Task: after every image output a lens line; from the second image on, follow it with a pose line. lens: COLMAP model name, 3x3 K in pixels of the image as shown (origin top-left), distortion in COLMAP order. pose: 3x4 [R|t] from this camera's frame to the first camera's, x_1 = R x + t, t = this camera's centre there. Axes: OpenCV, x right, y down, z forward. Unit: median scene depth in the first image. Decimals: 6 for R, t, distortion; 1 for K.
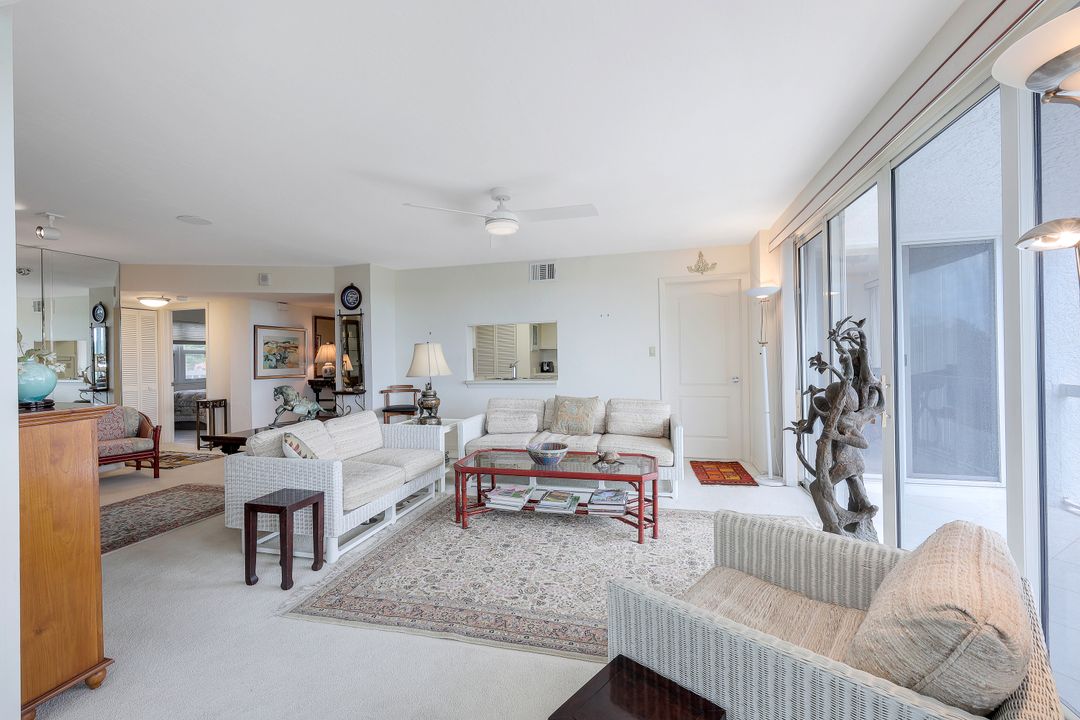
lens RADIAL K [[452.7, 0, 544.8], [0, 452.7, 356.1], [0, 0, 1]] dist [0.002907, -0.000262]
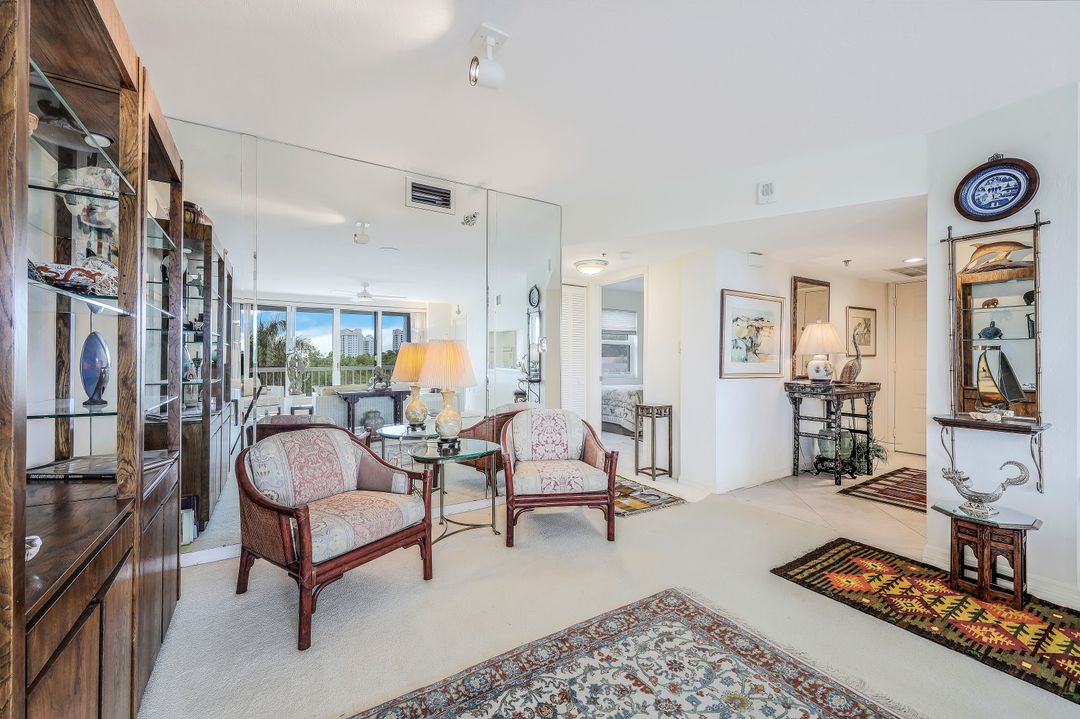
lens RADIAL K [[452.7, 0, 544.3], [0, 452.7, 357.4], [0, 0, 1]] dist [0.002907, -0.000262]
pose [[0.741734, 0.019245, -0.670419, -0.386528], [-0.015745, 0.999812, 0.011280, 0.019035], [0.670510, 0.002189, 0.741897, 0.368813]]
